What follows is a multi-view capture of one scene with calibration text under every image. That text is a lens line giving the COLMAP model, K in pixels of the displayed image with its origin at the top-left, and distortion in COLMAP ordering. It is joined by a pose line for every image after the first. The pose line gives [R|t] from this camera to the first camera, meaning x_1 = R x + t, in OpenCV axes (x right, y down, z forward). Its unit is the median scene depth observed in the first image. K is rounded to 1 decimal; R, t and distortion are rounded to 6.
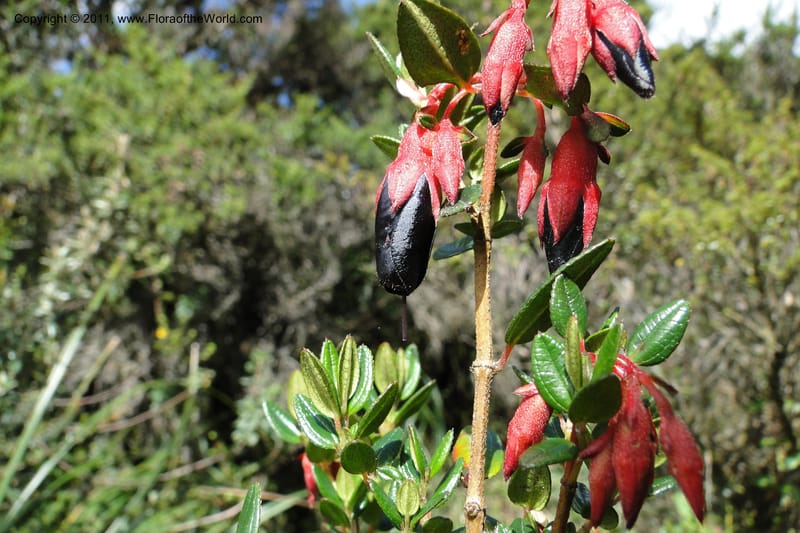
lens RADIAL K [[658.8, 0, 400.0], [0, 658.8, 266.5], [0, 0, 1]] dist [0.001078, -0.001538]
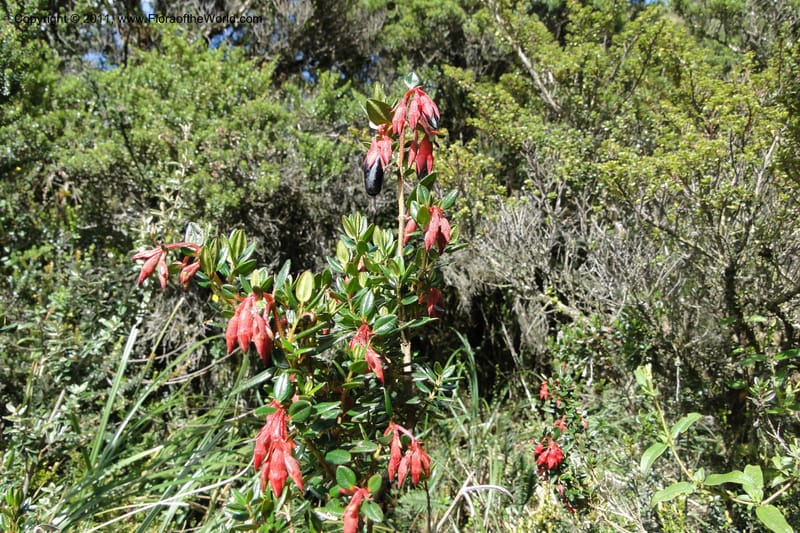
lens RADIAL K [[671.2, 0, 400.0], [0, 671.2, 266.5], [0, 0, 1]] dist [-0.016293, -0.005891]
pose [[0.997002, -0.058263, -0.050921, 0.015903], [0.060637, 0.997082, 0.046373, 0.014215], [0.048071, -0.049322, 0.997625, -0.127912]]
